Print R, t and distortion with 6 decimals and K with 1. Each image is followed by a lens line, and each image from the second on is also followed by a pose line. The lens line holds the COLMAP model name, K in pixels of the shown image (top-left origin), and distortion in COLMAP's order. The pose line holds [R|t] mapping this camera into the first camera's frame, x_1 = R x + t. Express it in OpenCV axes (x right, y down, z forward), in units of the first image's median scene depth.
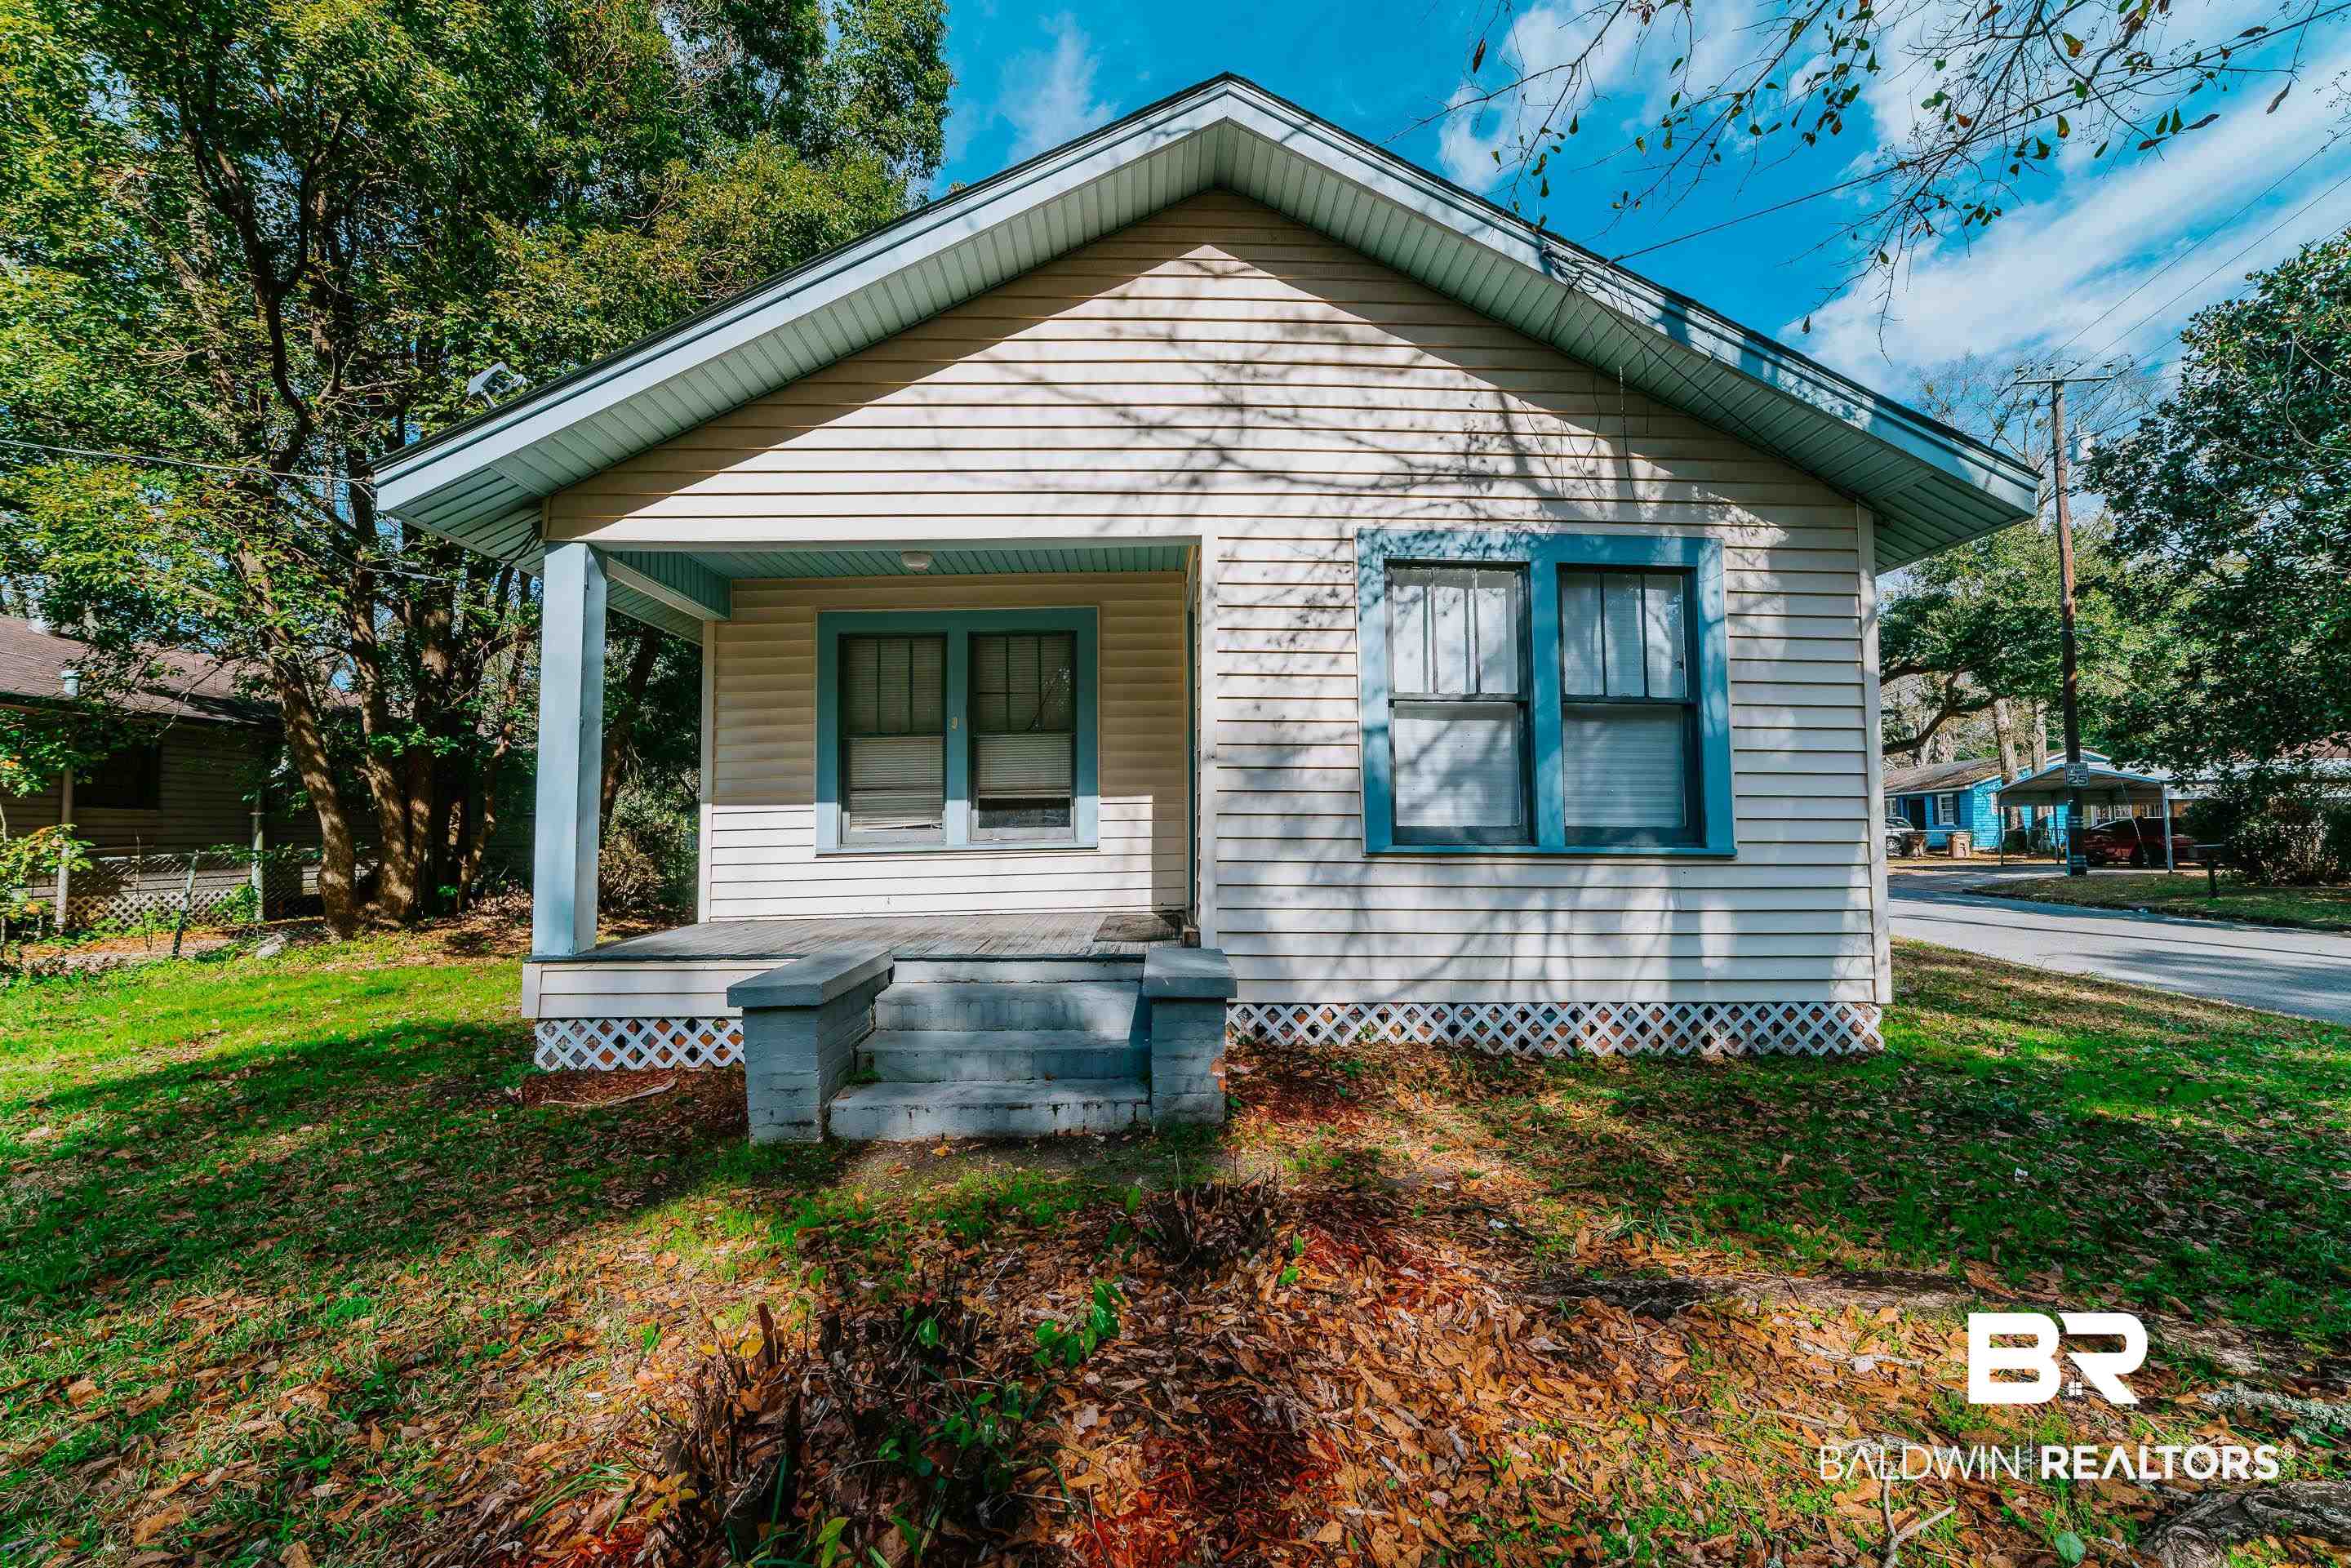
lens RADIAL K [[897.1, 0, 1183.5], [0, 897.1, 791.0], [0, 0, 1]] dist [-0.024523, 0.010041]
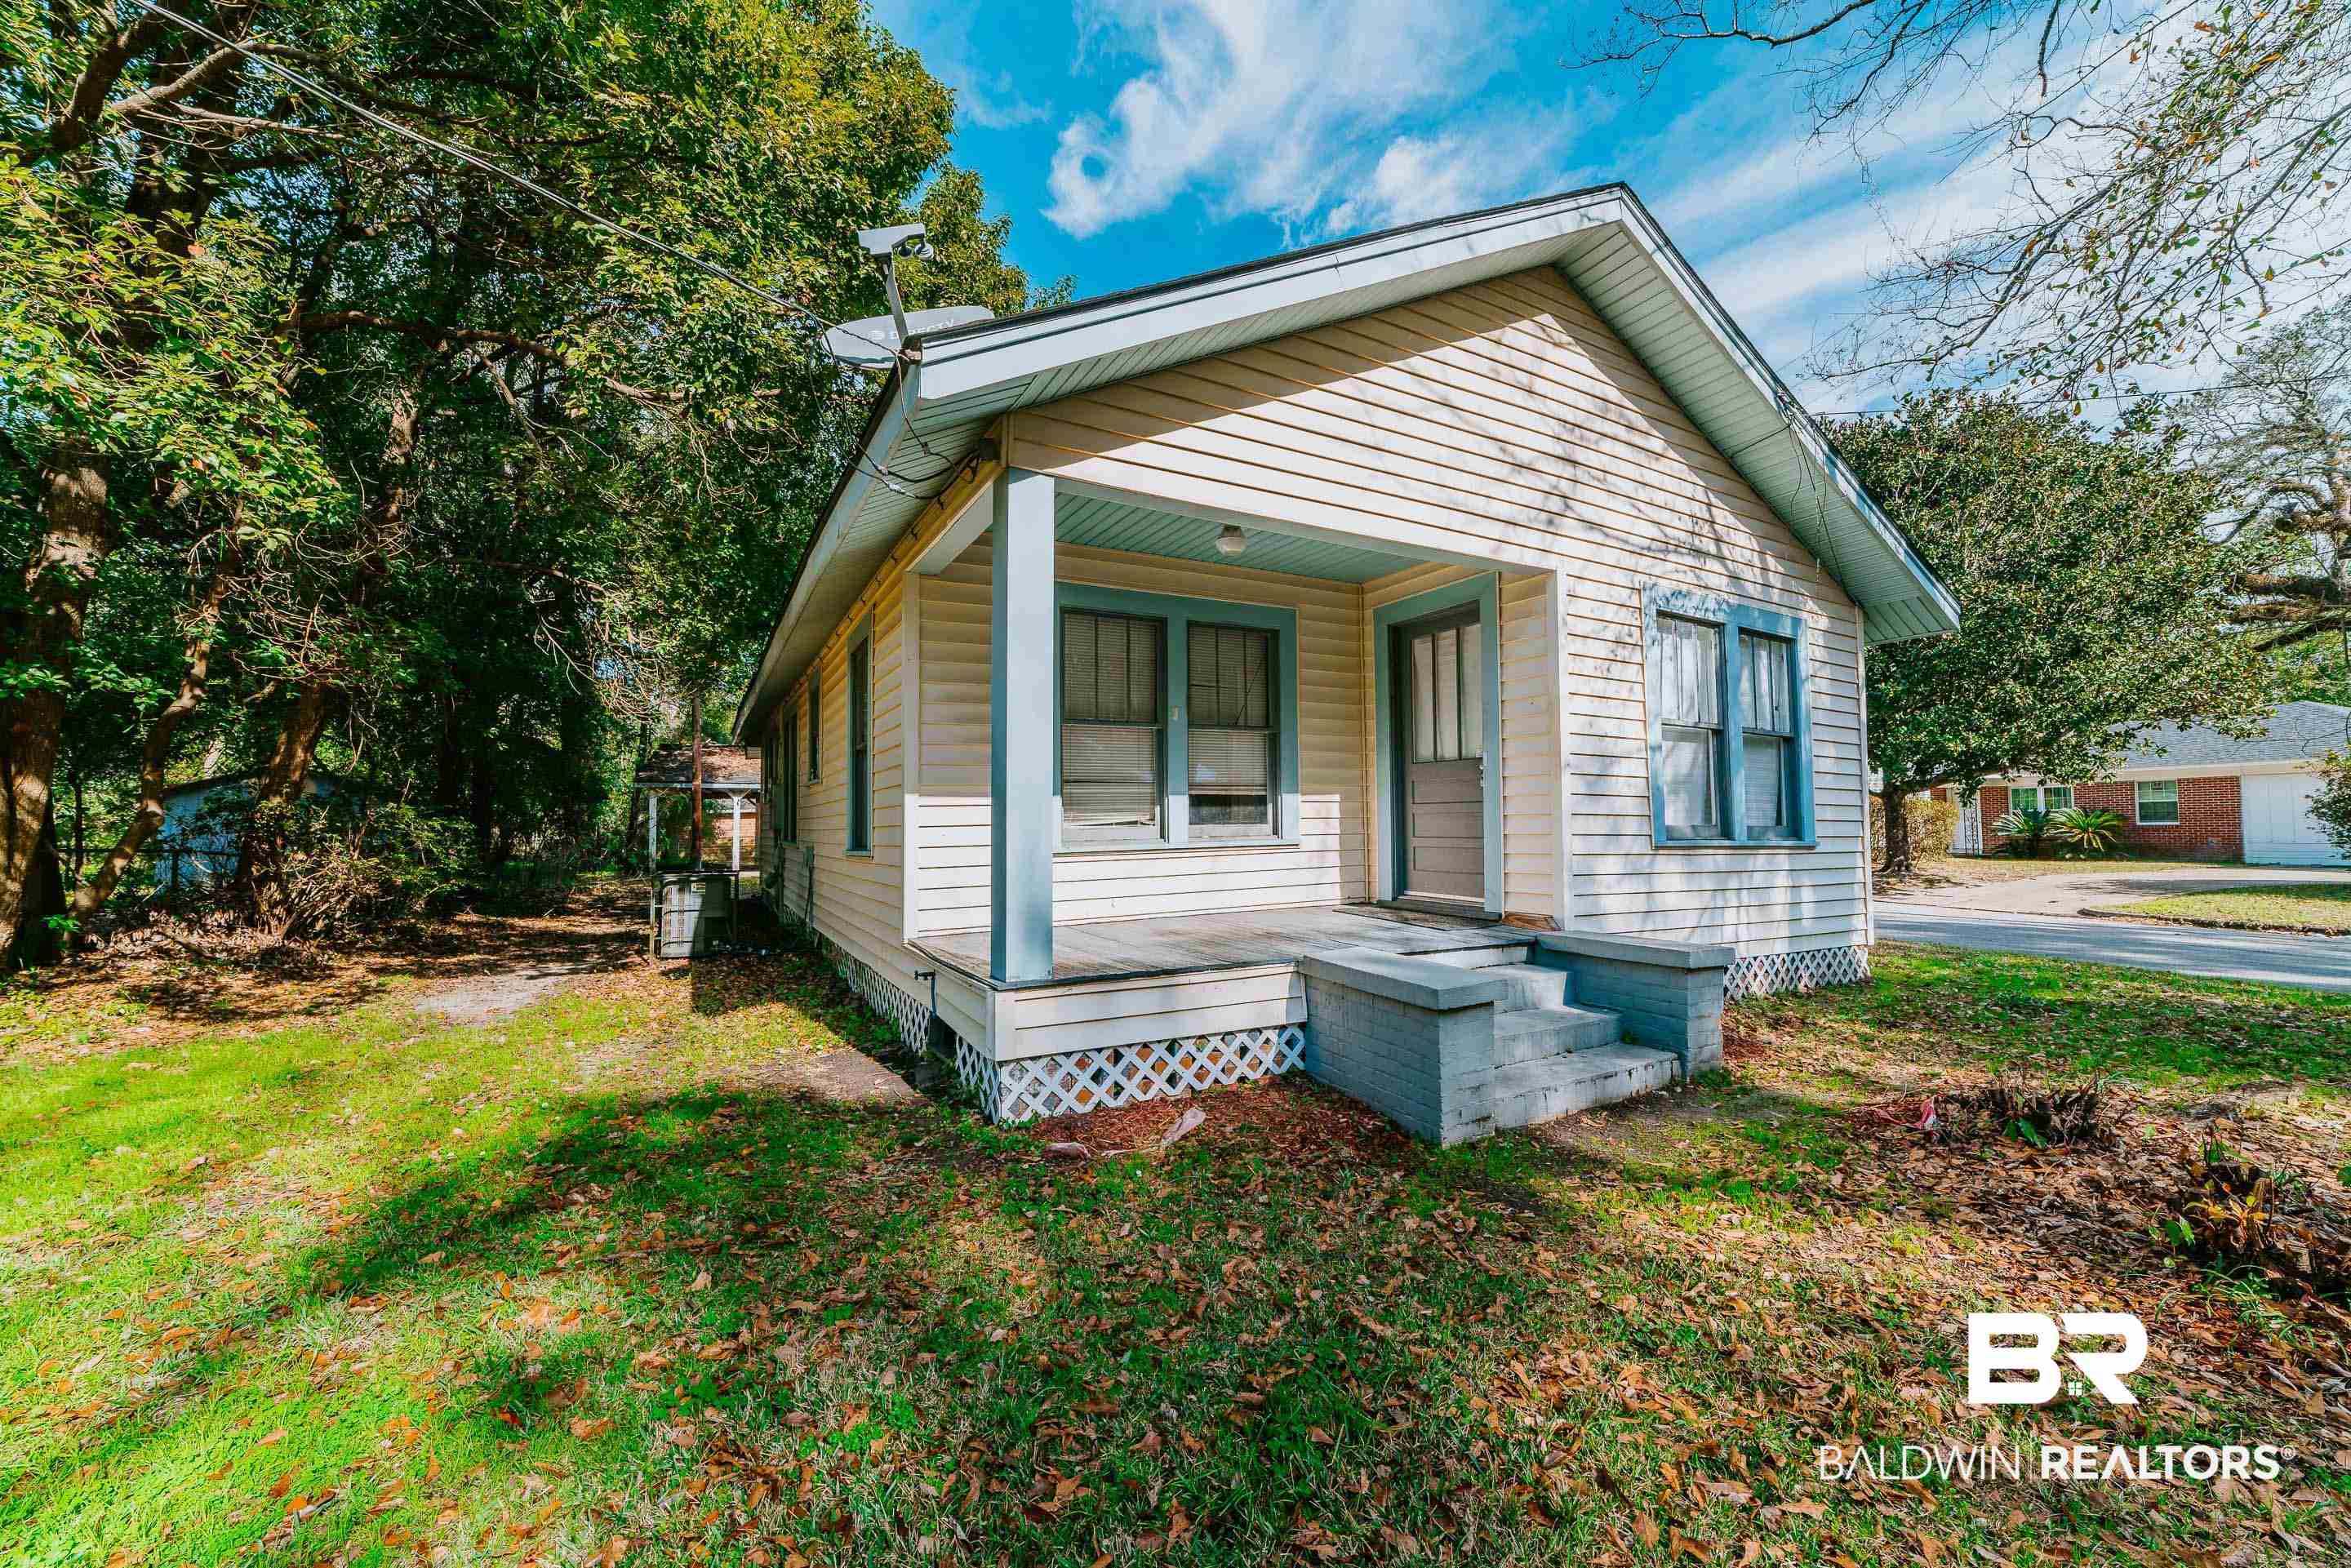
lens RADIAL K [[897.1, 0, 1183.5], [0, 897.1, 791.0], [0, 0, 1]] dist [-0.024523, 0.010041]
pose [[0.890859, 0.021434, 0.453775, -0.907424], [-0.023104, 0.999731, -0.001864, 0.009665], [-0.453693, -0.008823, 0.891114, 0.196130]]
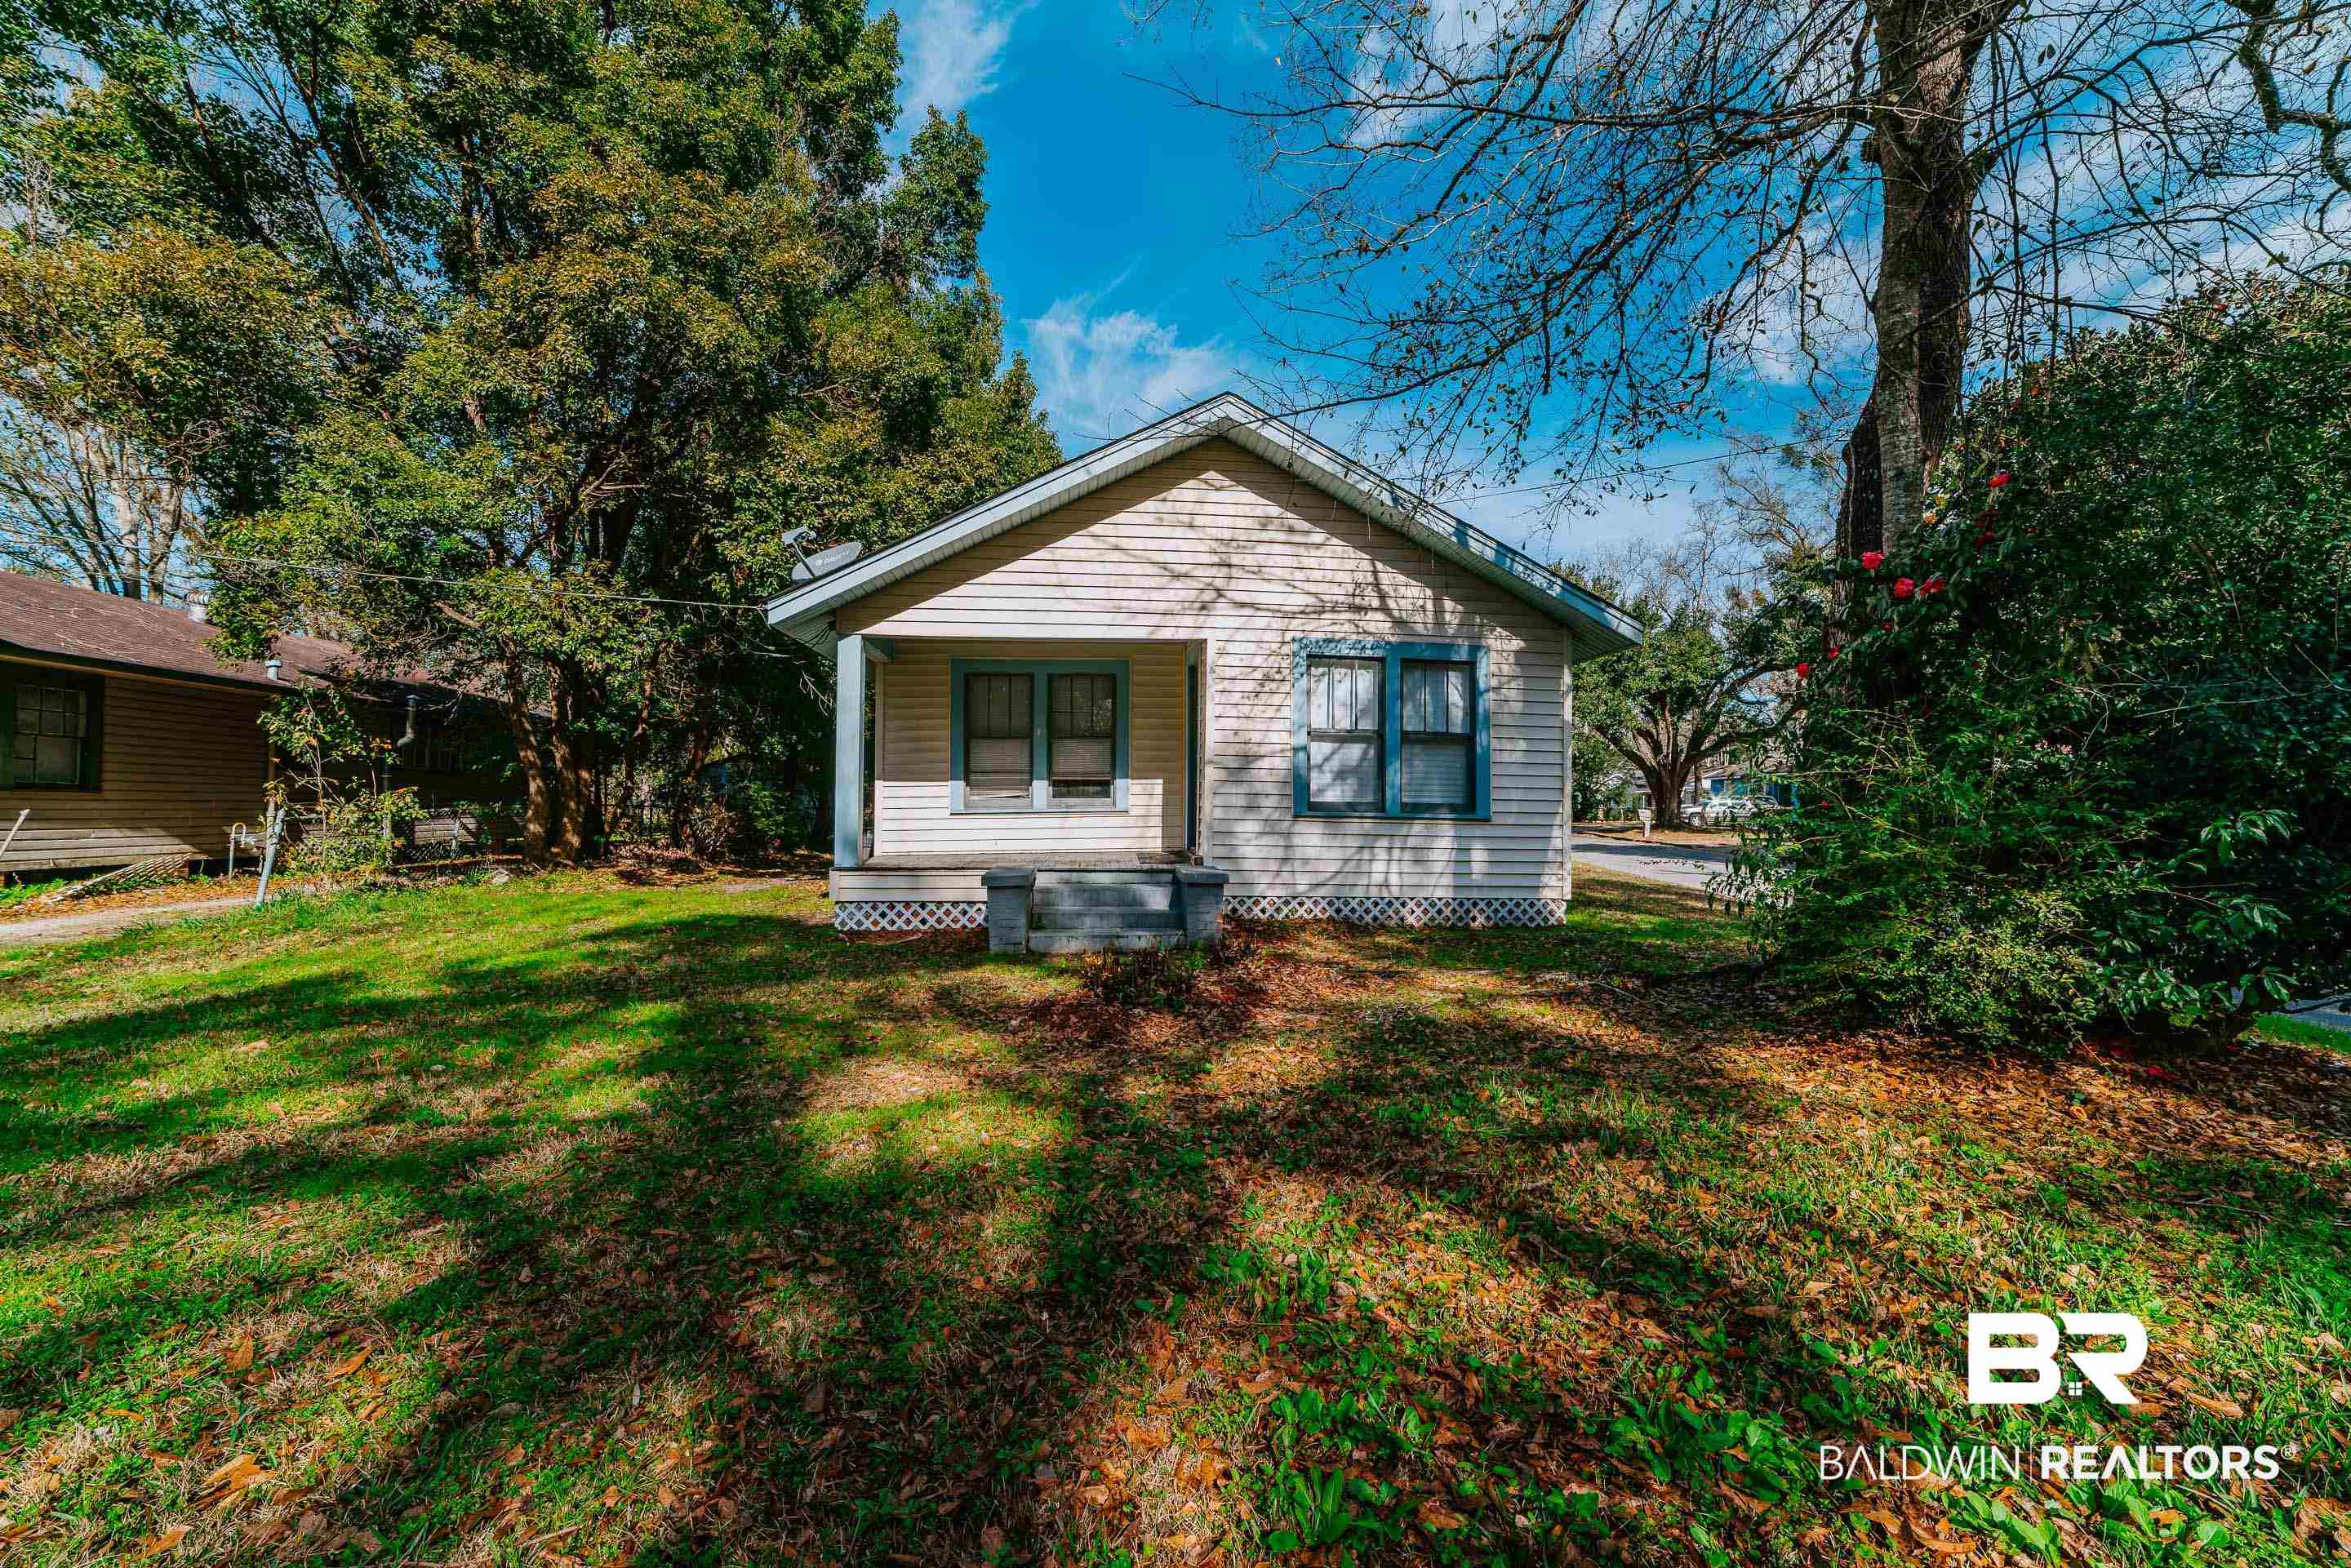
lens RADIAL K [[897.1, 0, 1183.5], [0, 897.1, 791.0], [0, 0, 1]] dist [-0.024523, 0.010041]
pose [[0.997447, 0.013790, 0.070067, -0.147734], [-0.016303, 0.999239, 0.035421, -0.041404], [-0.069525, -0.036473, 0.996913, -0.802450]]
